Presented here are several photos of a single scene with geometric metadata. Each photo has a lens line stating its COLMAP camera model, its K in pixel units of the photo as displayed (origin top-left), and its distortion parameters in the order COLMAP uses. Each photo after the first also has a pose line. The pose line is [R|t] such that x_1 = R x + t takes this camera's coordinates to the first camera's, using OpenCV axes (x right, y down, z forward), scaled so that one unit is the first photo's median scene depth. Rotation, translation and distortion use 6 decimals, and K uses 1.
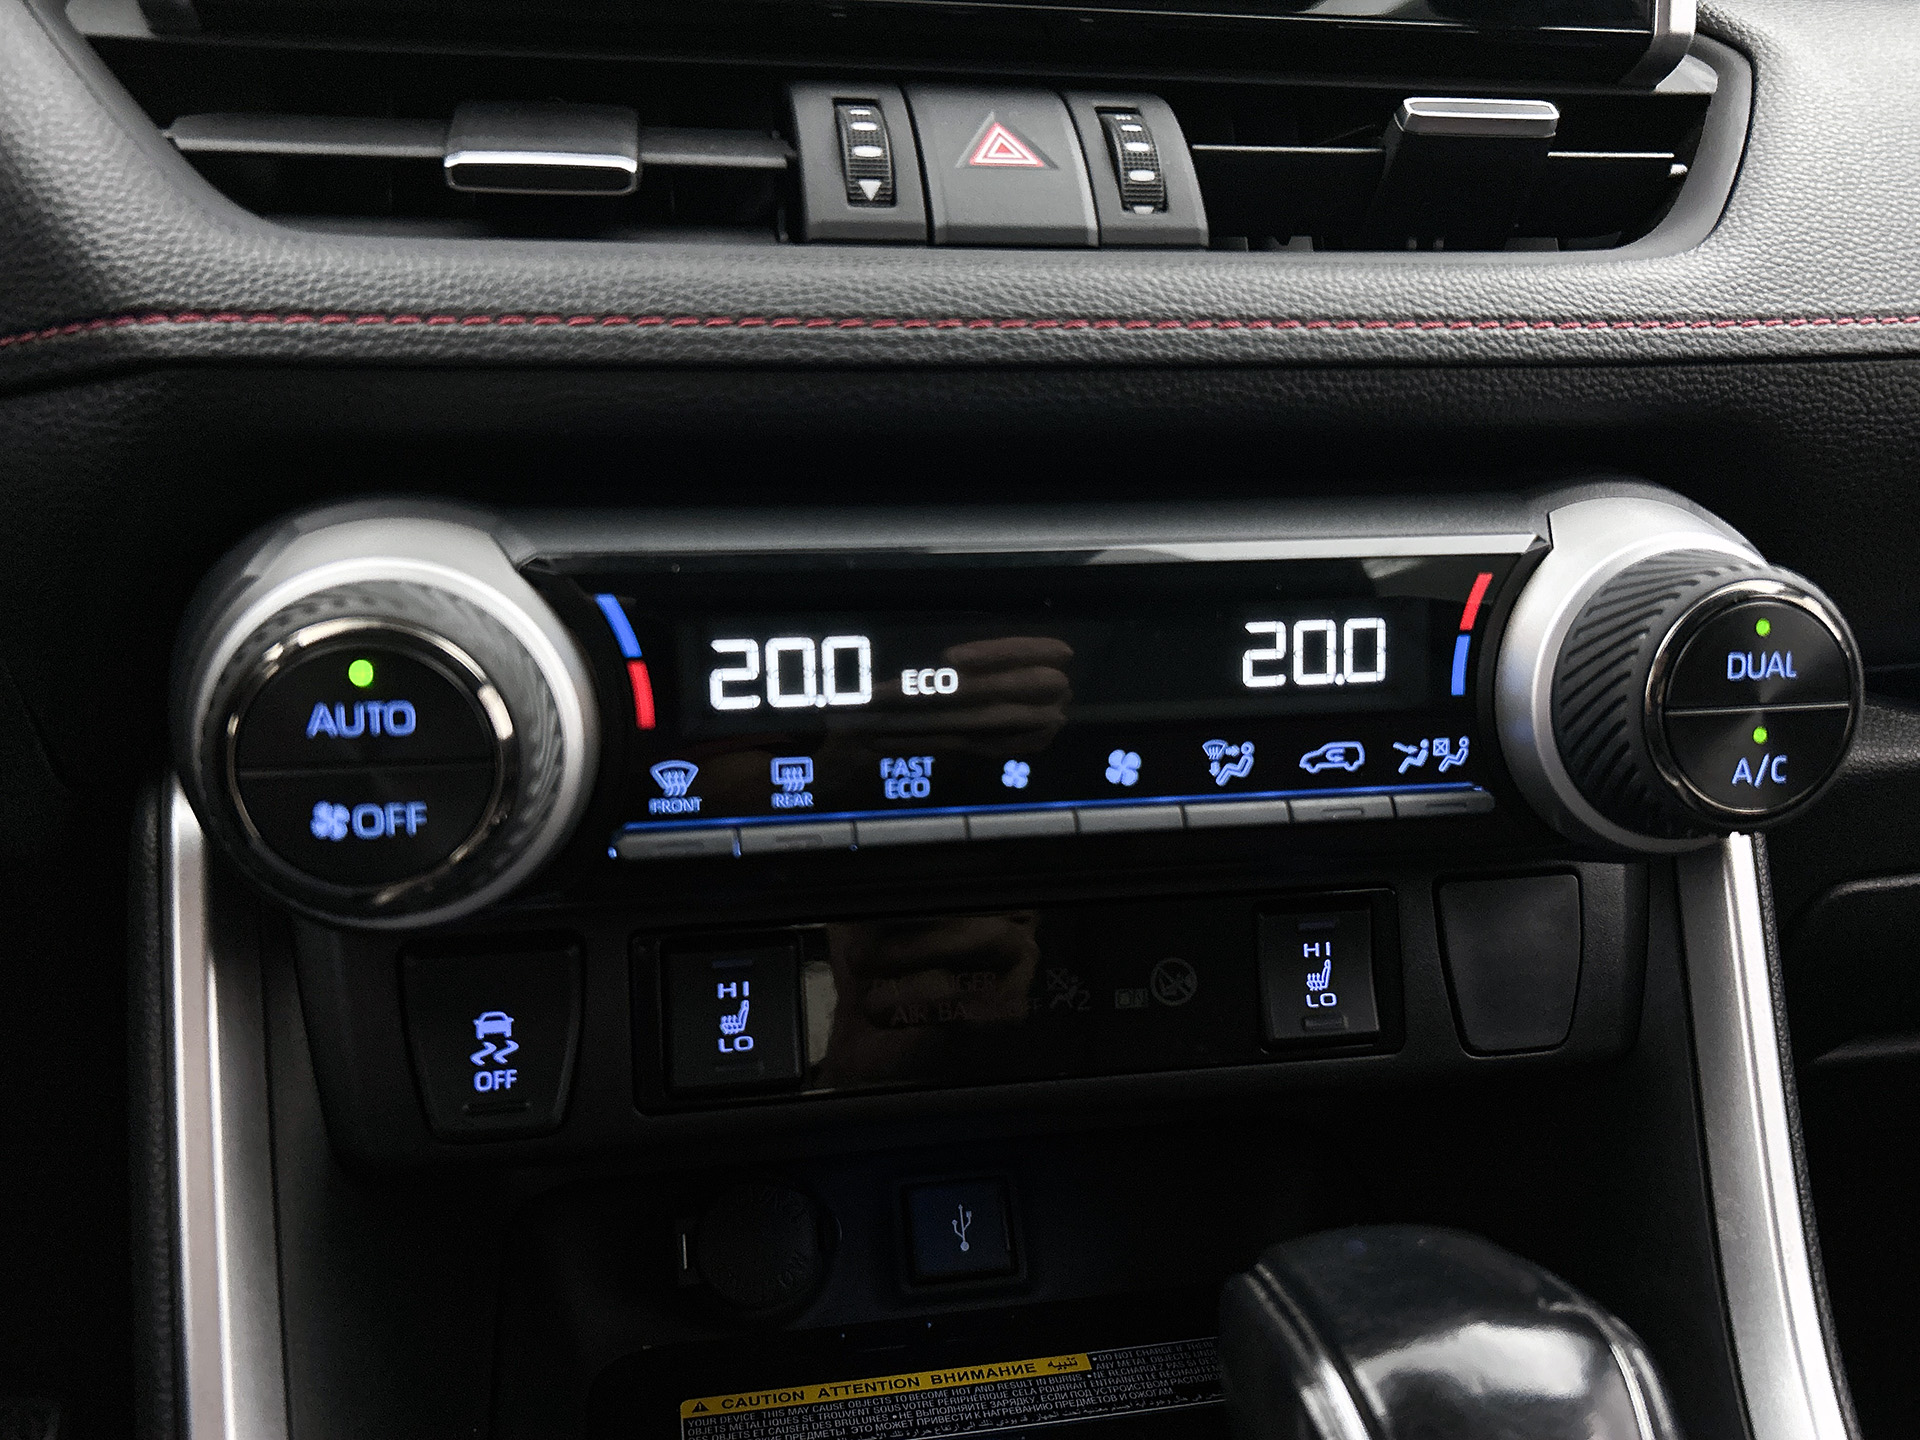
lens RADIAL K [[1633.9, 0, 960.0], [0, 1633.9, 720.0], [0, 0, 1]] dist [0.008354, 0.001807]
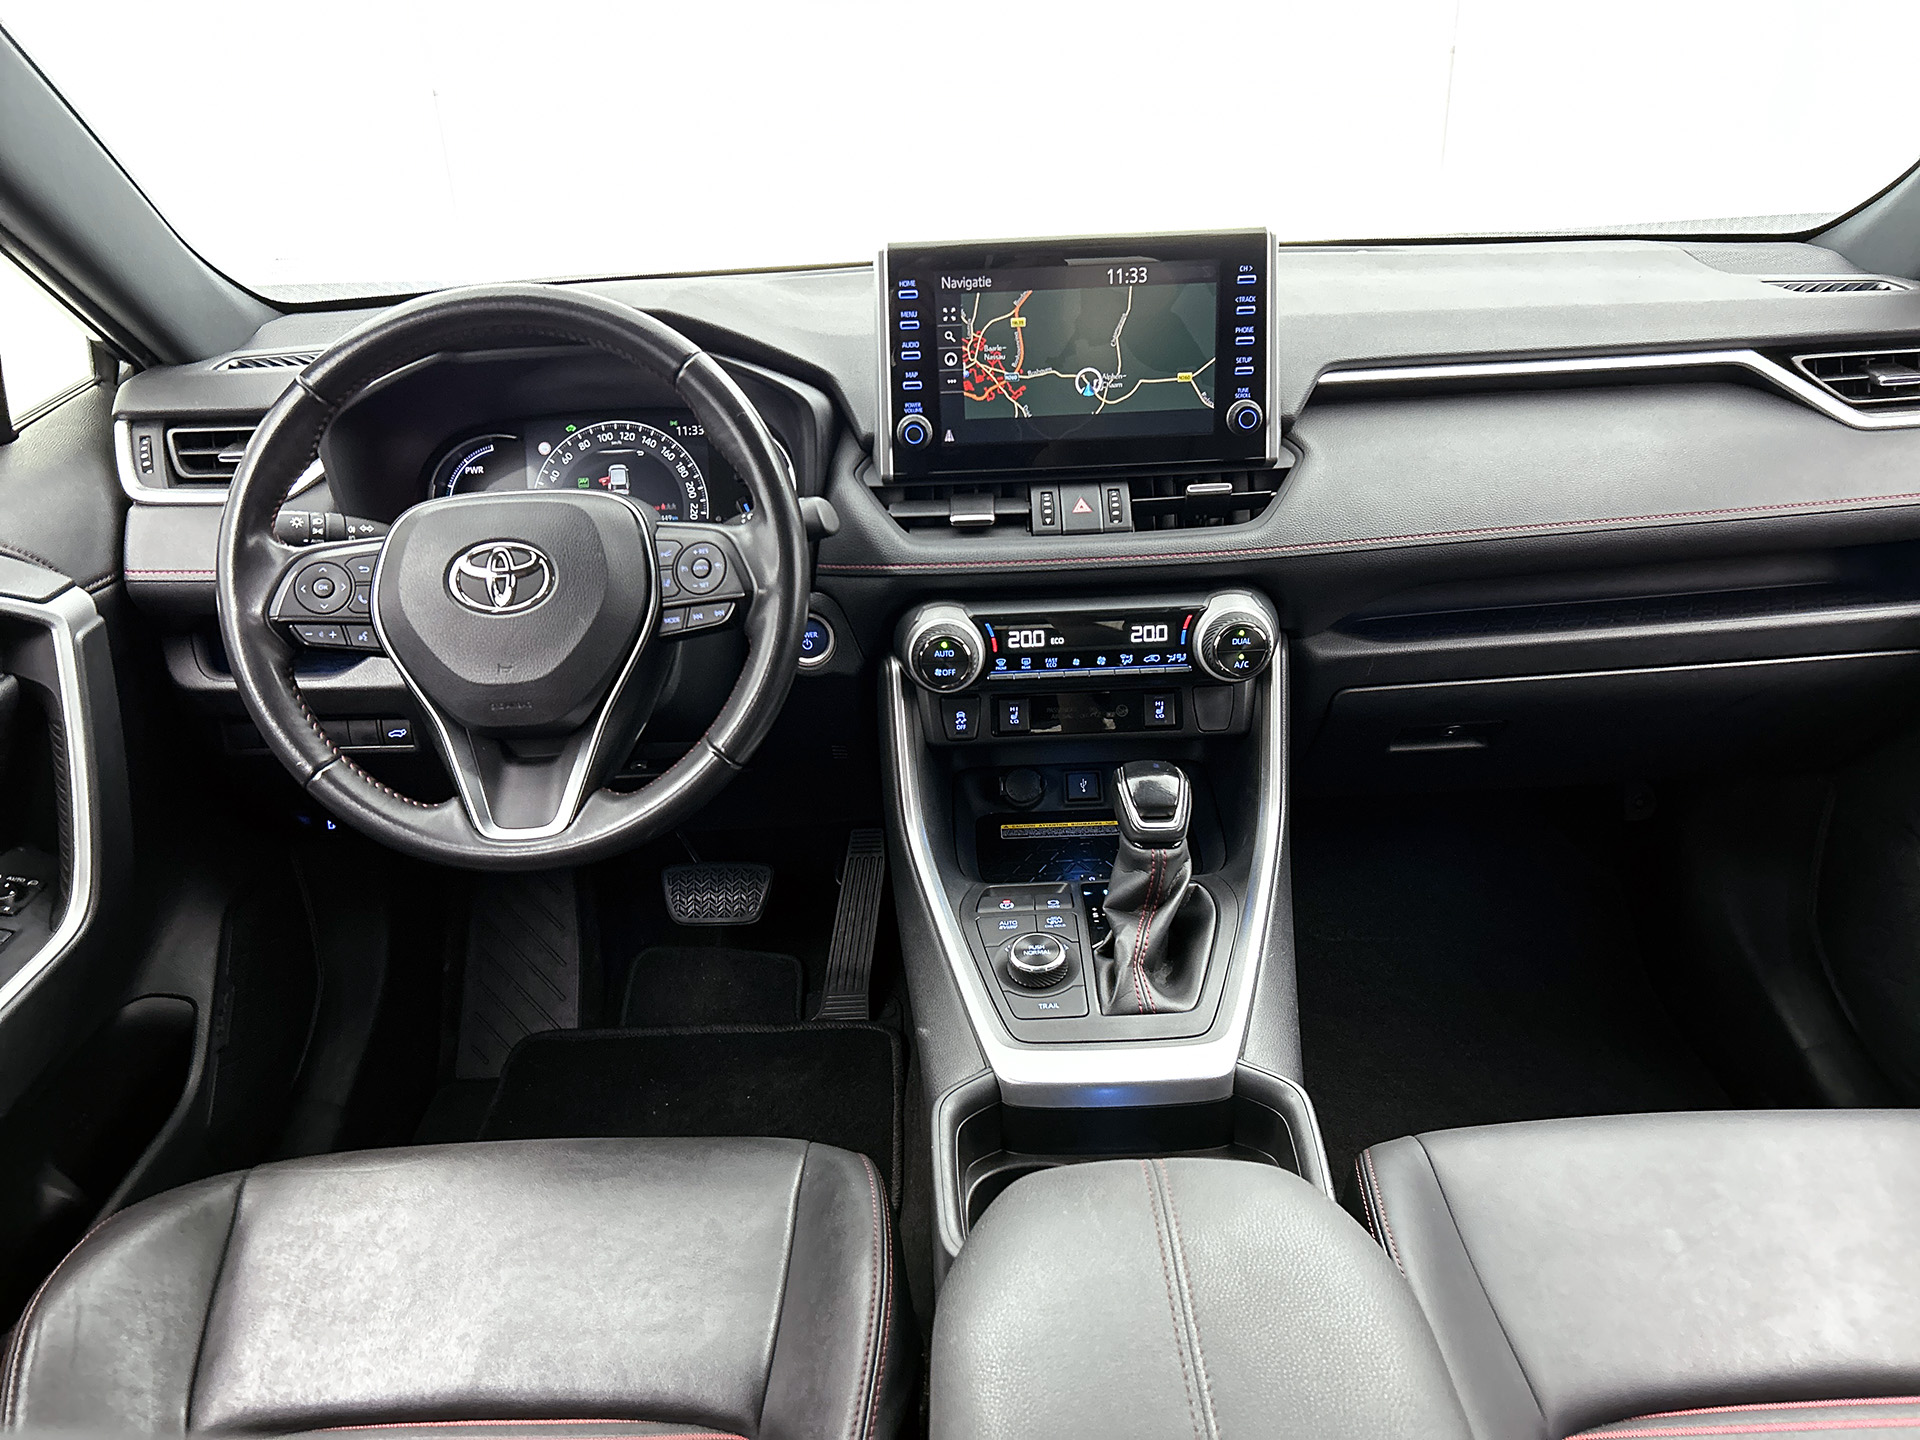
lens RADIAL K [[1451.7, 0, 960.0], [0, 1451.7, 720.0], [0, 0, 1]] dist [0.131270, -0.330519]
pose [[0.981264, 0.026694, -0.190809, 0.452345], [-0.001218, 0.991195, 0.132407, -0.312584], [0.192663, -0.129693, 0.972656, -2.751270]]
